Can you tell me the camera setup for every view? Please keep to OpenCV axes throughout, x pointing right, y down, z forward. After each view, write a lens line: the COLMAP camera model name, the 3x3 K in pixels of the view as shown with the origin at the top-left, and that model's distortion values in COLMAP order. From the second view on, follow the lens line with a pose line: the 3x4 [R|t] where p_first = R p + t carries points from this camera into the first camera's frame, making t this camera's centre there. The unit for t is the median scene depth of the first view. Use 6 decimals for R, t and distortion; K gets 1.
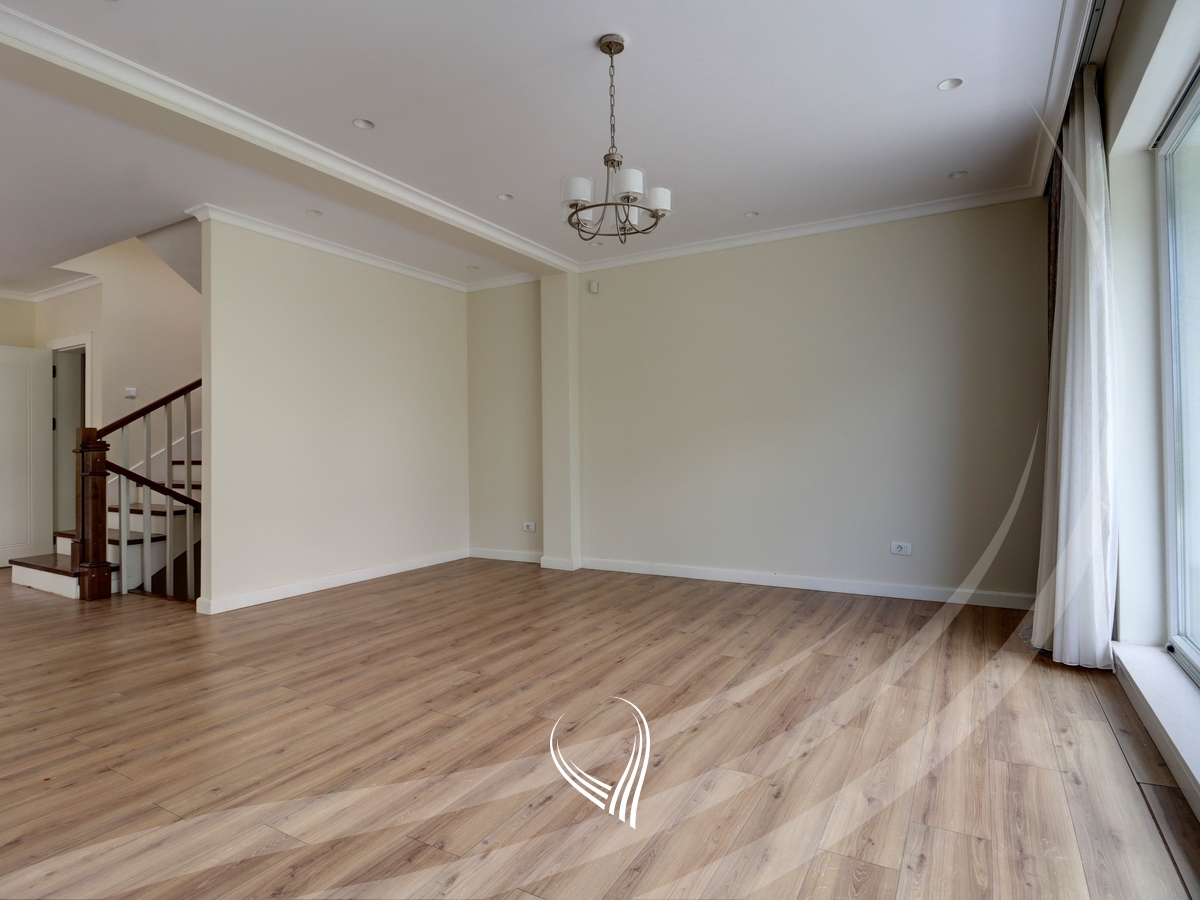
lens RADIAL K [[627.3, 0, 603.3], [0, 627.3, 432.0], [0, 0, 1]] dist [0.004618, -0.015570]
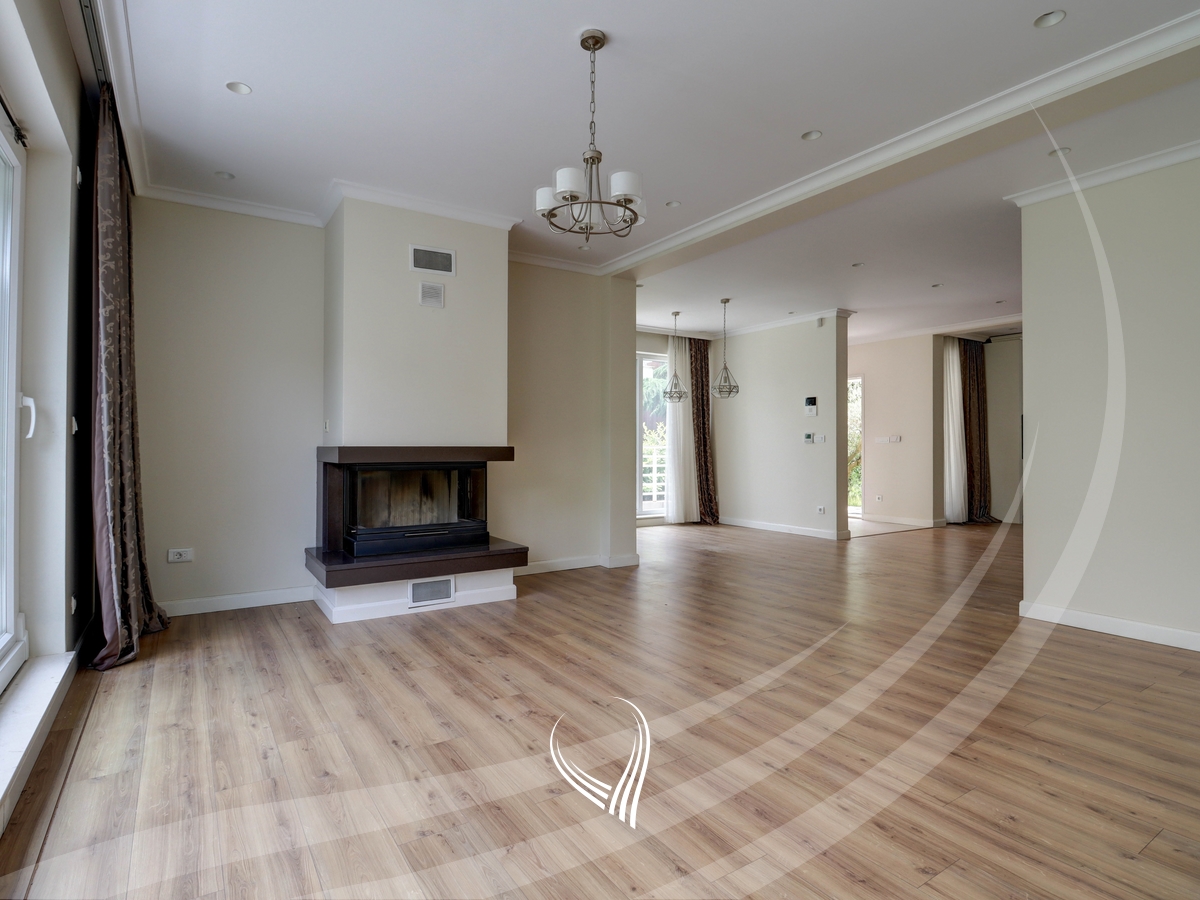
lens RADIAL K [[627.3, 0, 603.3], [0, 627.3, 432.0], [0, 0, 1]] dist [0.004618, -0.015570]
pose [[-0.430645, -0.009045, -0.902476, 0.897814], [0.024735, 0.999456, -0.021820, 0.020930], [0.902182, -0.031720, -0.430187, 1.428493]]
